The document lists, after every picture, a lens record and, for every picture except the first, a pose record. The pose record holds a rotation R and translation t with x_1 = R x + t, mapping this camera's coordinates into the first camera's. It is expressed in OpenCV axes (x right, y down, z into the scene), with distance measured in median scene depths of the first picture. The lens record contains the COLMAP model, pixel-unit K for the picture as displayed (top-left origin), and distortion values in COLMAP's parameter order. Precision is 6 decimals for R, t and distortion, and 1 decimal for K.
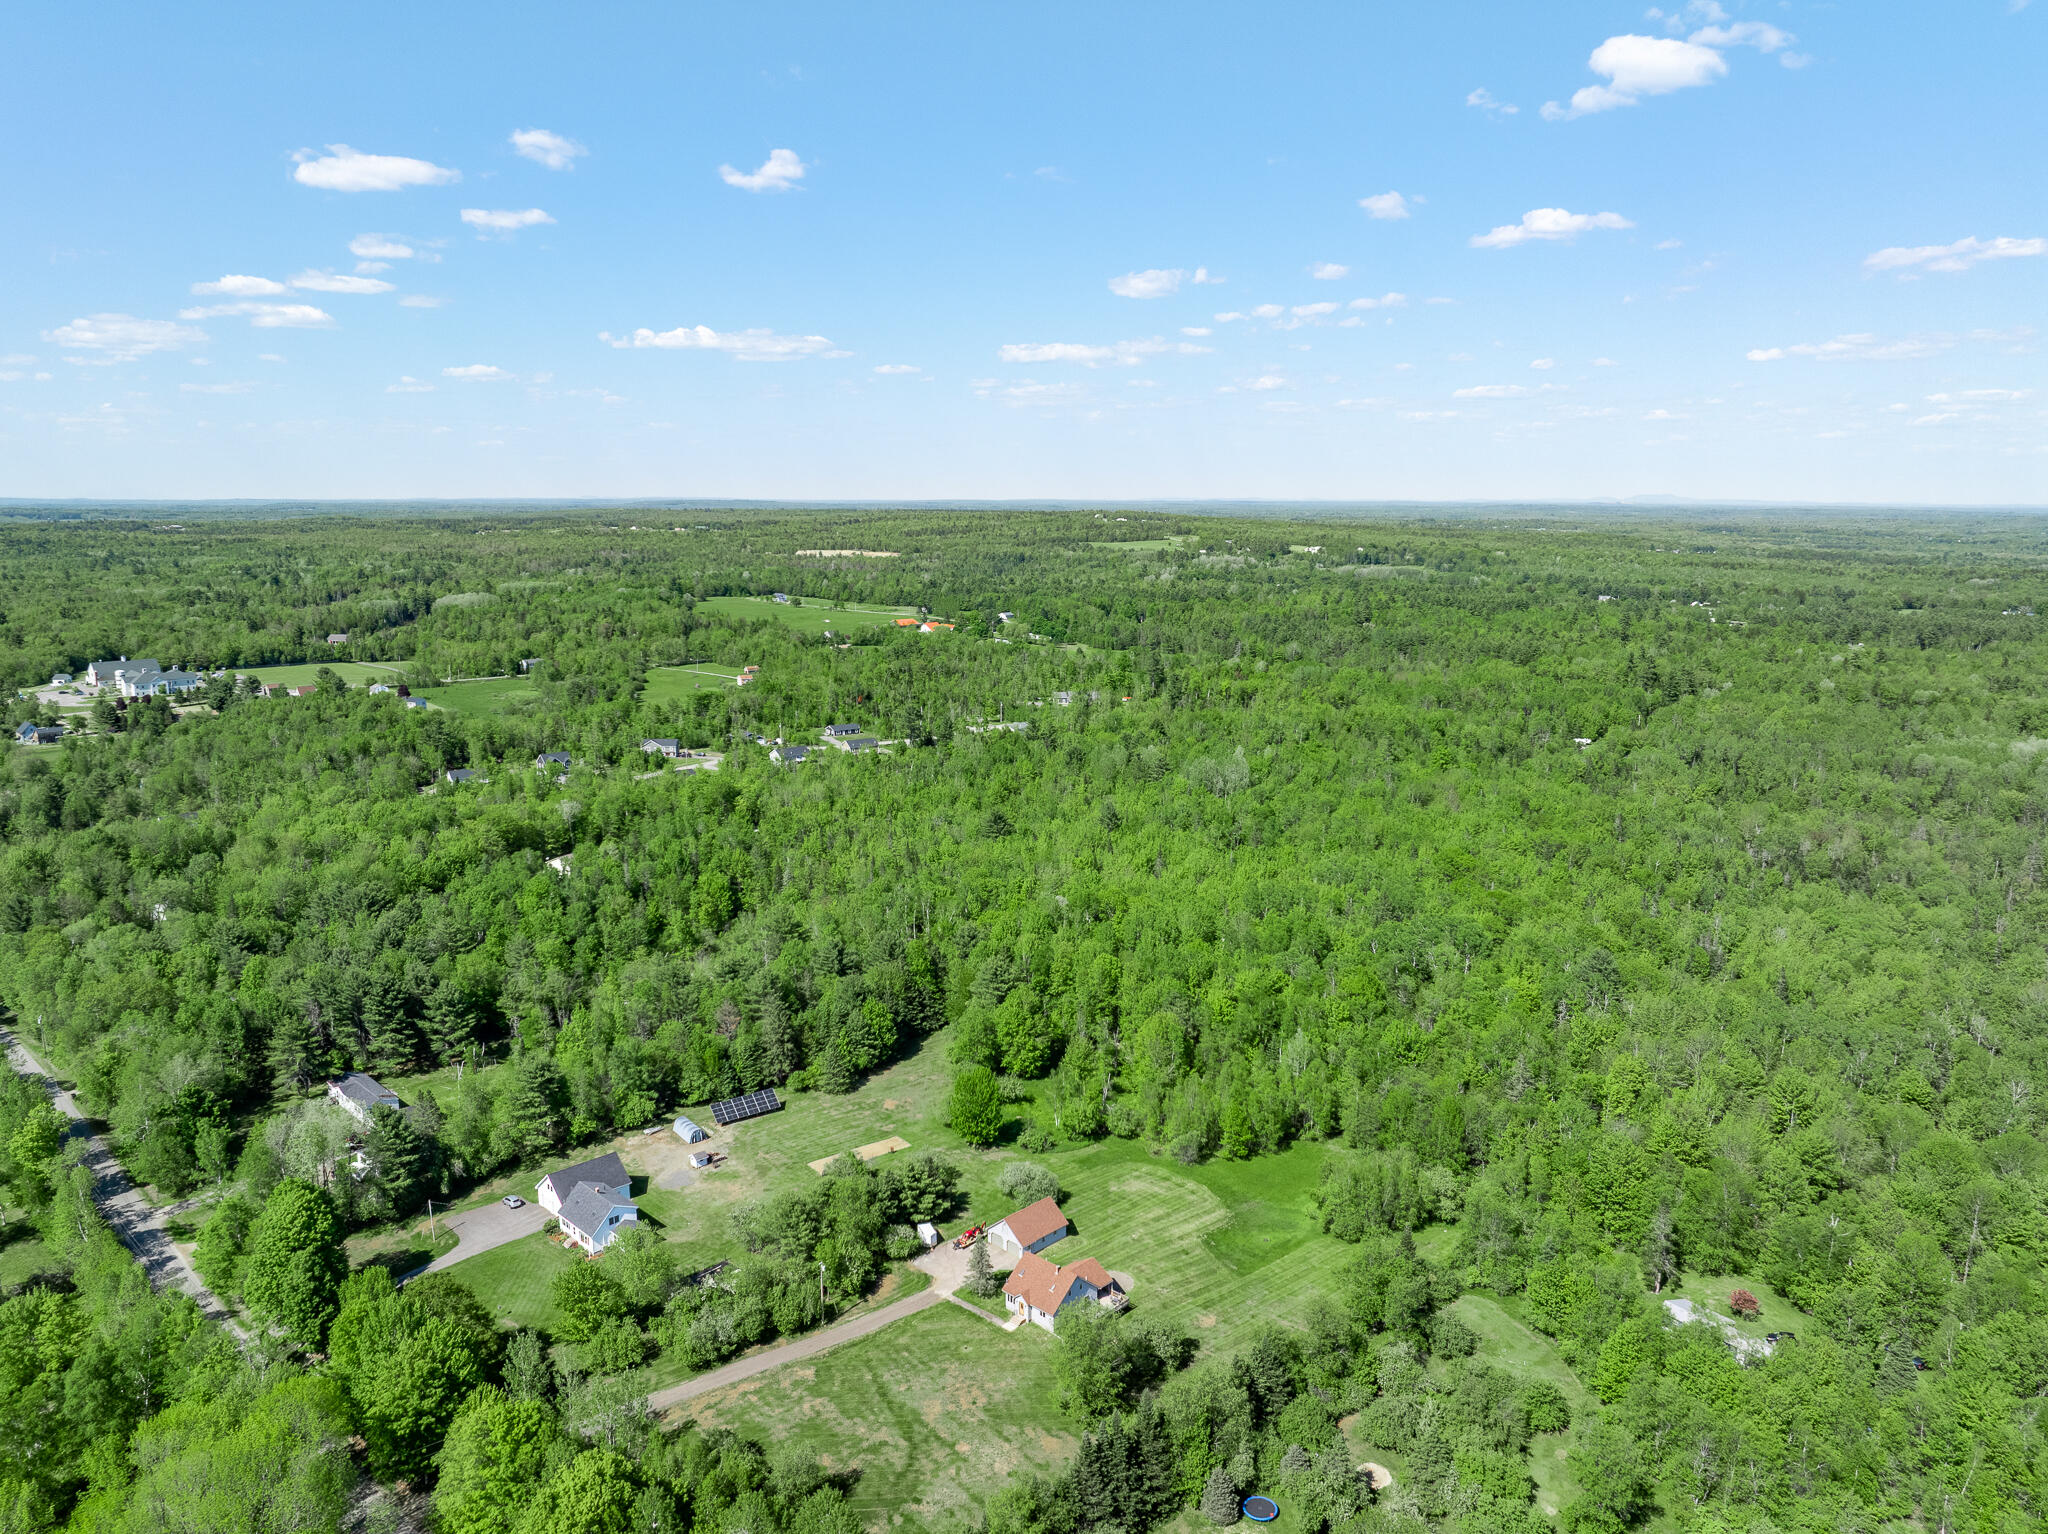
lens RADIAL K [[1452.3, 0, 1030.7], [0, 1452.3, 766.4], [0, 0, 1]] dist [-0.029590, -0.000589]
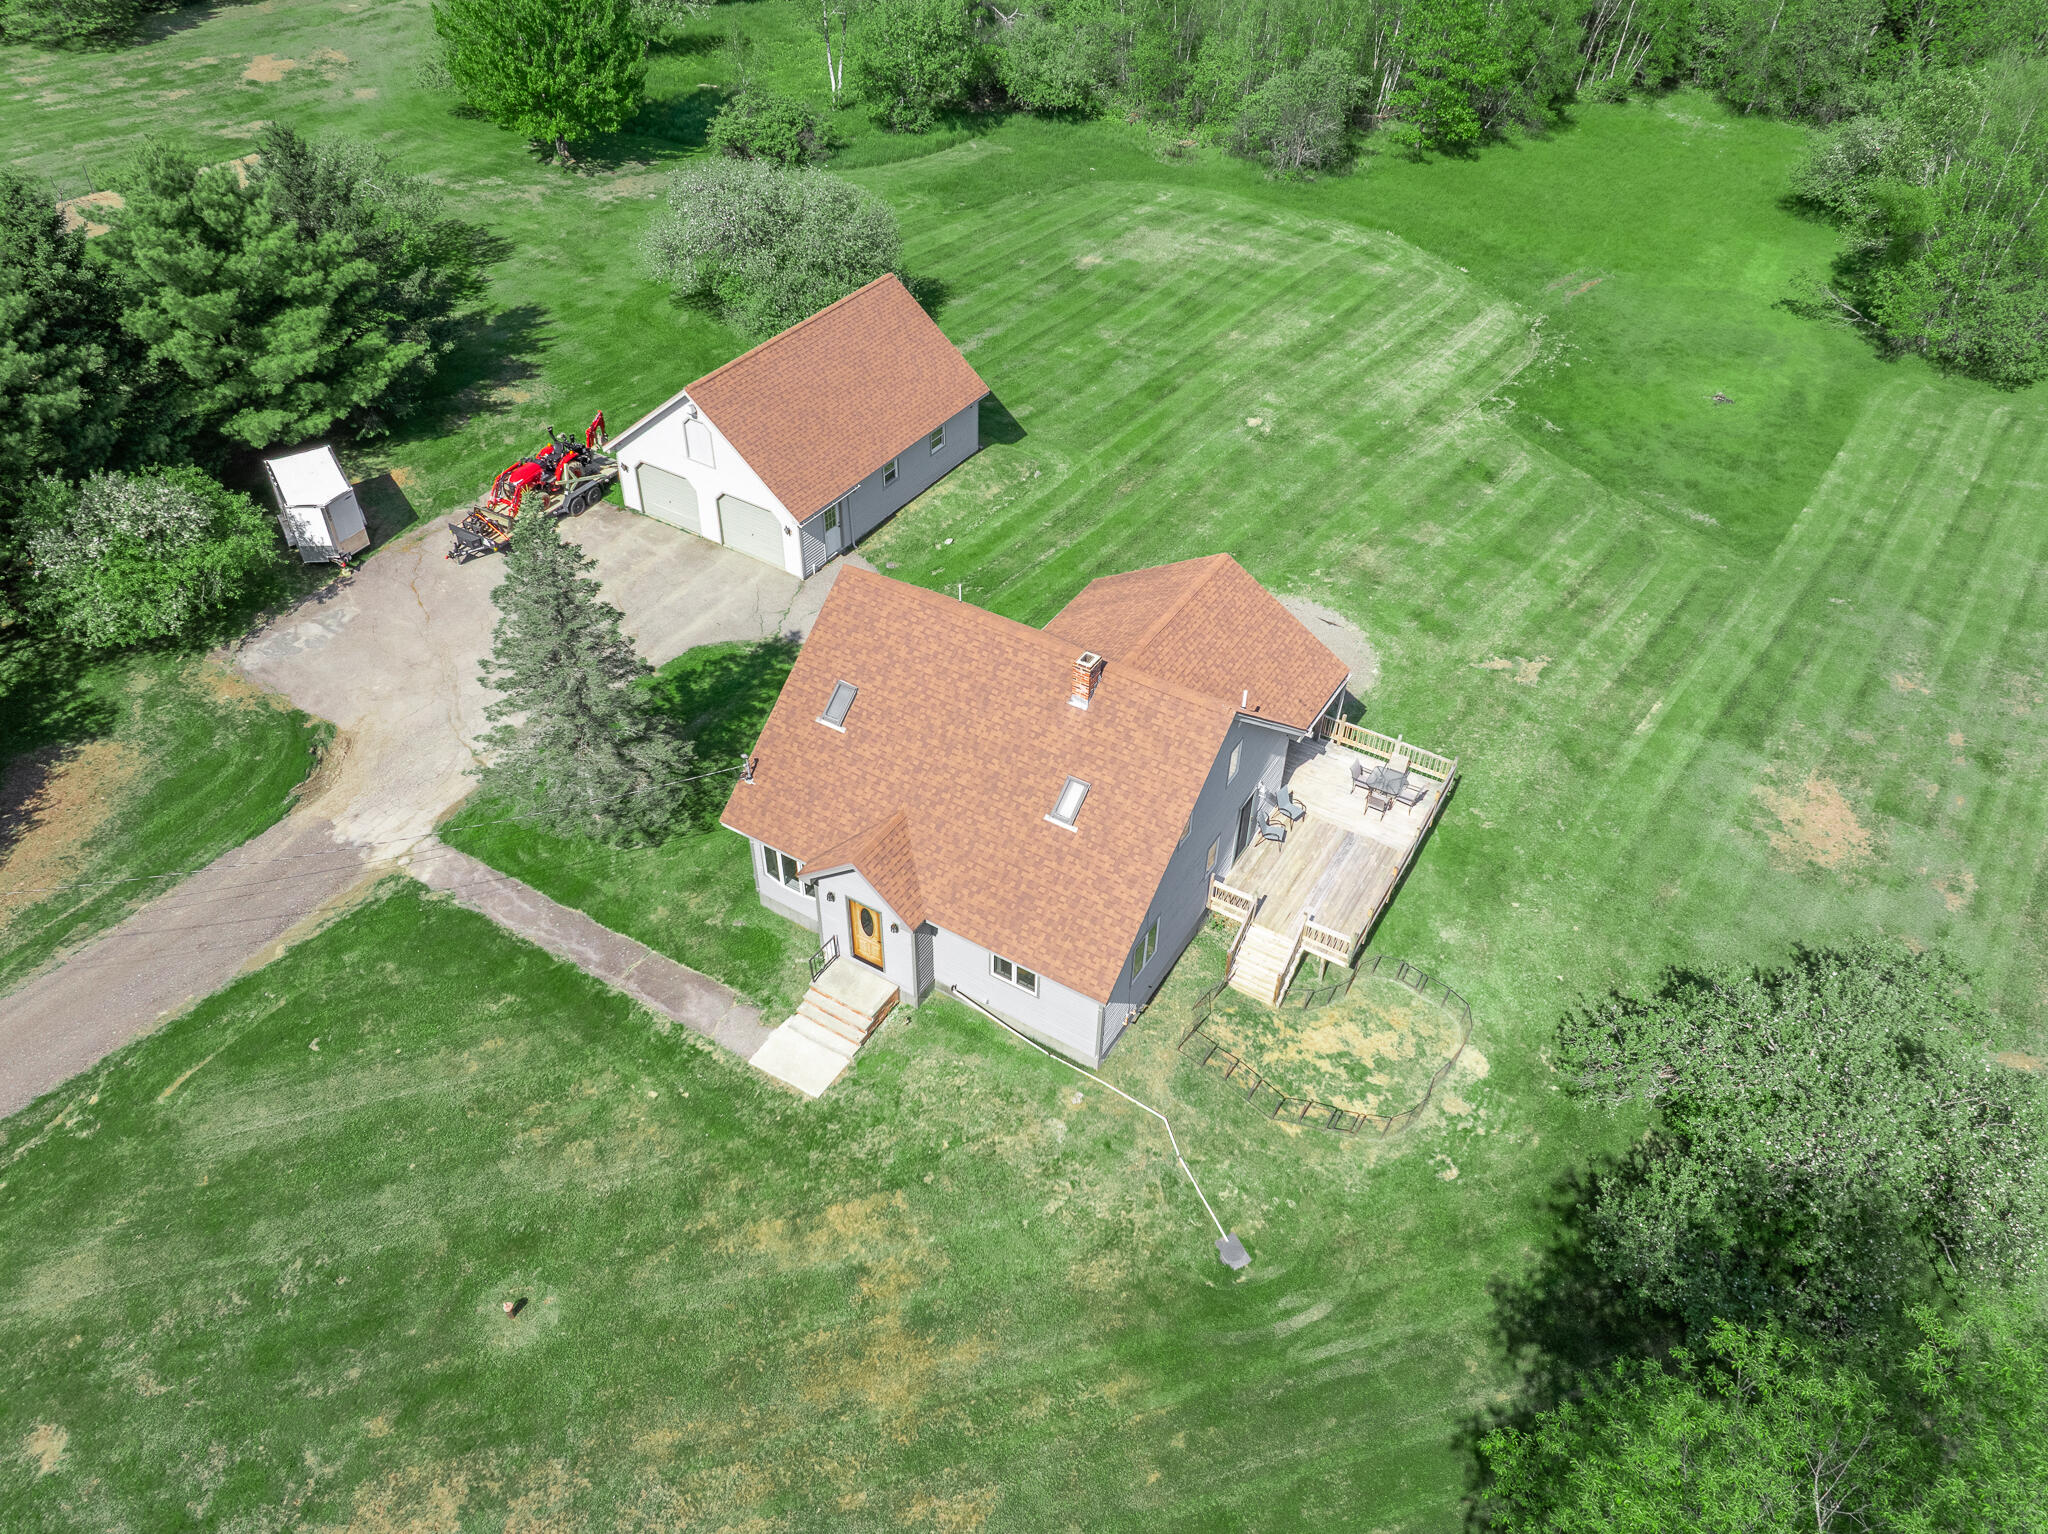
lens RADIAL K [[1452.3, 0, 1023.7], [0, 1452.3, 768.0], [0, 0, 1]] dist [-0.029590, -0.000589]
pose [[0.979082, -0.122095, 0.162761, -0.011521], [0.020209, 0.854341, 0.519320, 0.249682], [-0.202459, -0.505167, 0.838937, 0.782855]]
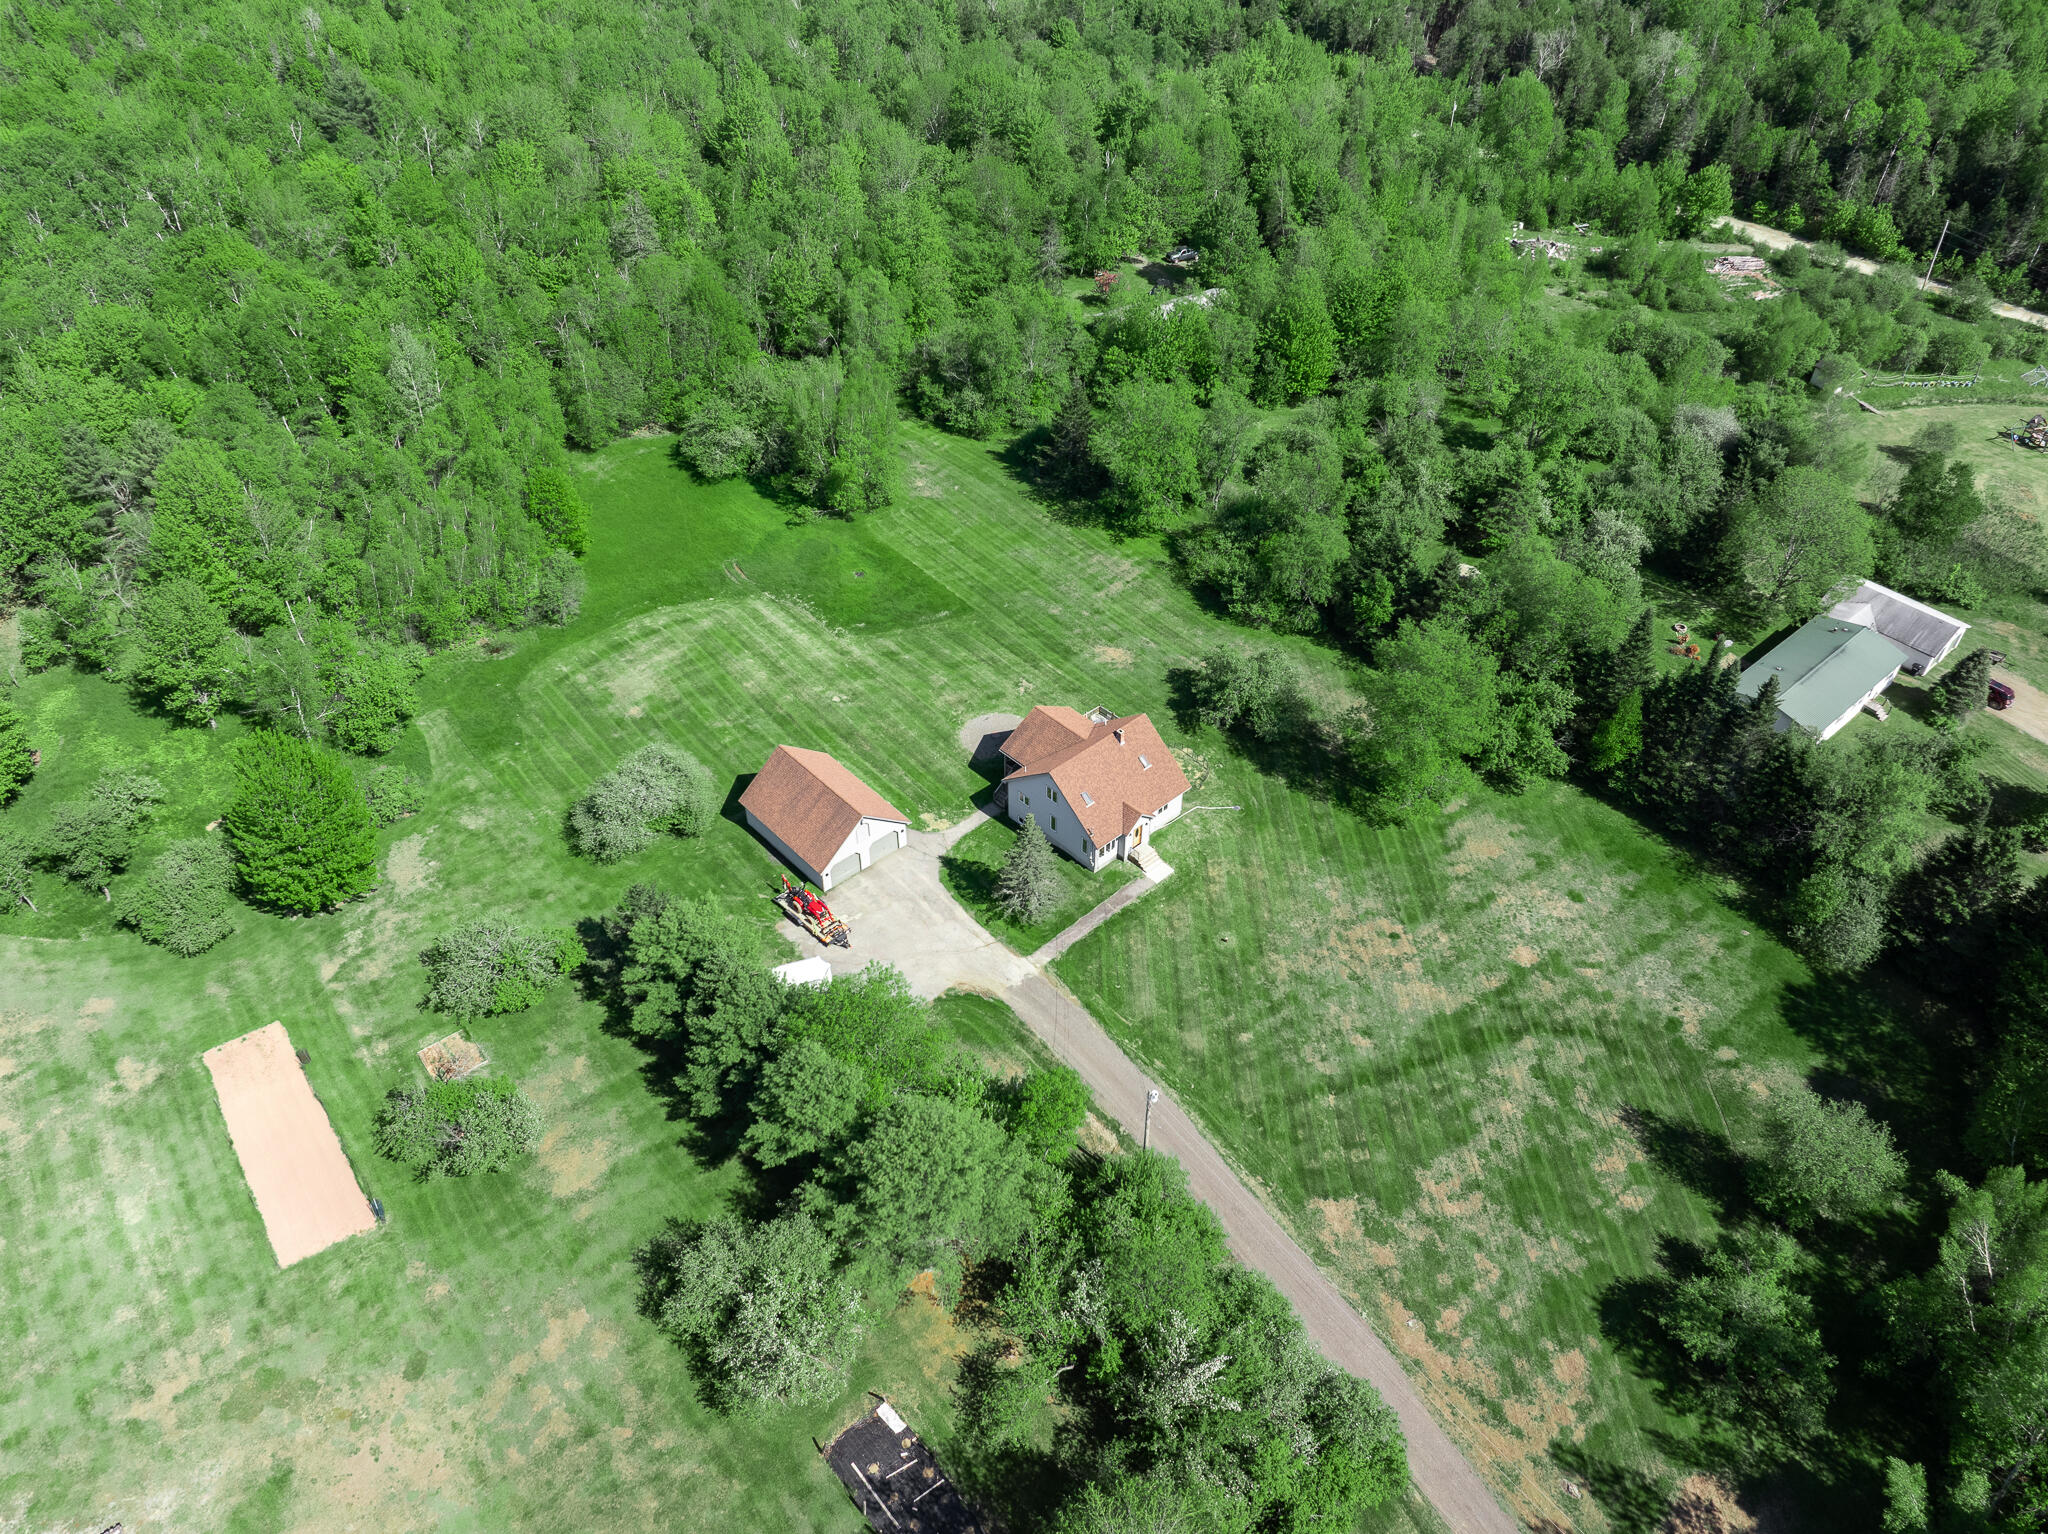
lens RADIAL K [[1452.3, 0, 1023.7], [0, 1452.3, 770.2], [0, 0, 1]] dist [-0.029590, -0.000589]
pose [[0.069929, -0.648010, 0.758415, -0.340267], [0.185070, 0.755505, 0.628460, 0.026608], [-0.980234, 0.096413, 0.172759, 0.848575]]
